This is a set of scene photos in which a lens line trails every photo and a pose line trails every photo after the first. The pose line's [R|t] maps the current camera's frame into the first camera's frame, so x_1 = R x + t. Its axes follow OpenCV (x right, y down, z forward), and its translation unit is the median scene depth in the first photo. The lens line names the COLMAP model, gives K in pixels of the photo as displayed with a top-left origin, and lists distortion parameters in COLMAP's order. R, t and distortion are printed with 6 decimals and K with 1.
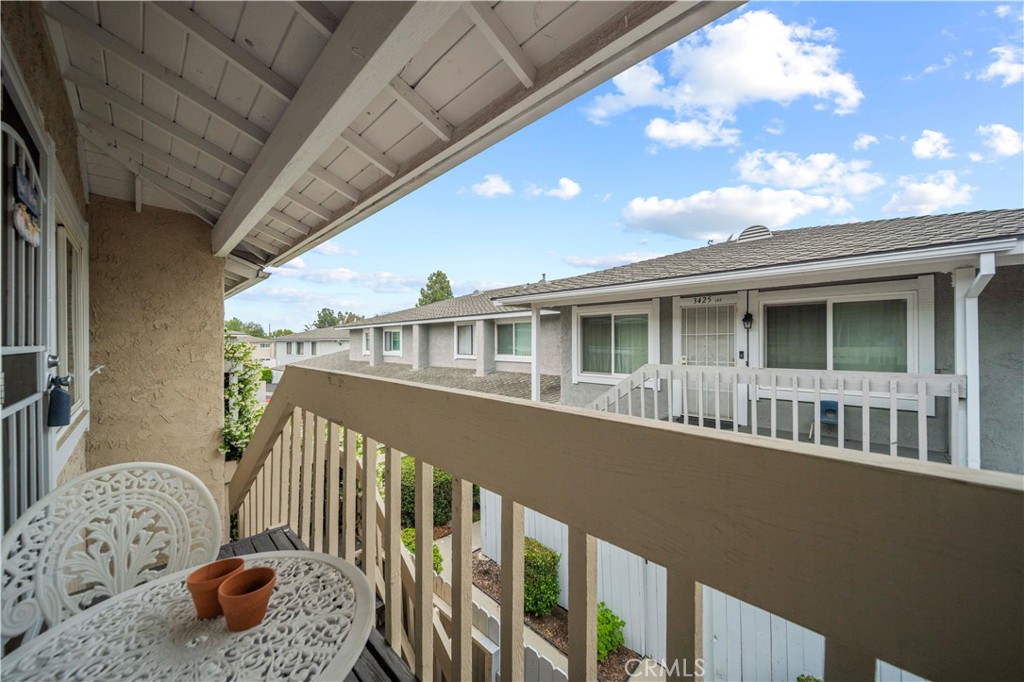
lens RADIAL K [[361.1, 0, 520.0], [0, 361.1, 337.7], [0, 0, 1]] dist [-0.001054, -0.000379]
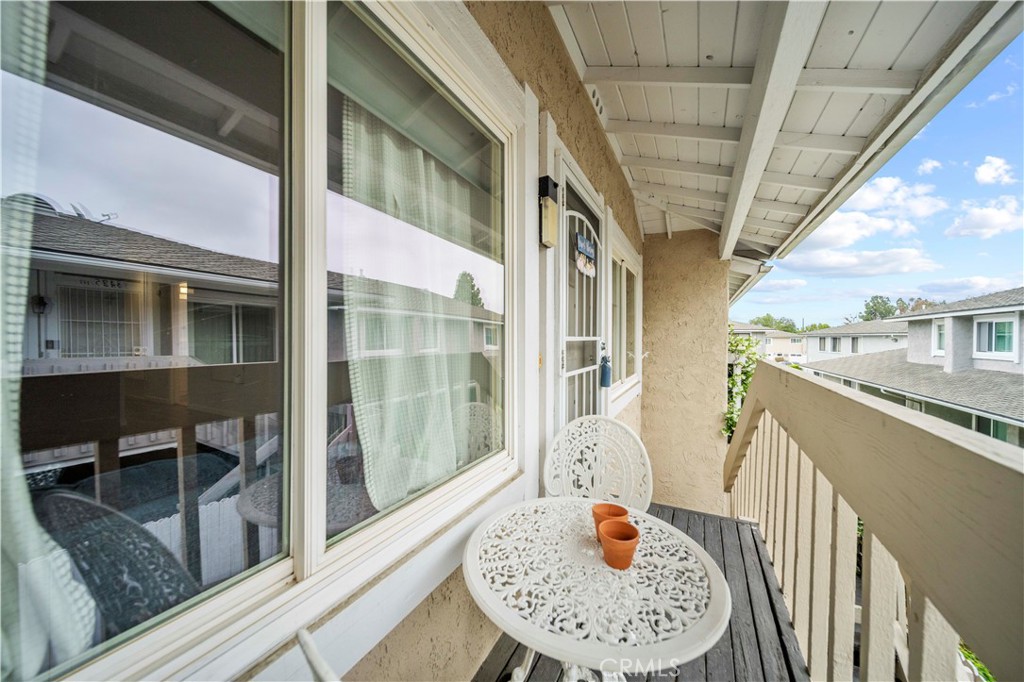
lens RADIAL K [[361.1, 0, 520.0], [0, 361.1, 337.7], [0, 0, 1]] dist [-0.001054, -0.000379]
pose [[0.291535, 0.007229, -0.956533, 0.095264], [0.005612, 0.999941, 0.009268, 0.005931], [0.956544, -0.008070, 0.291477, 0.107592]]
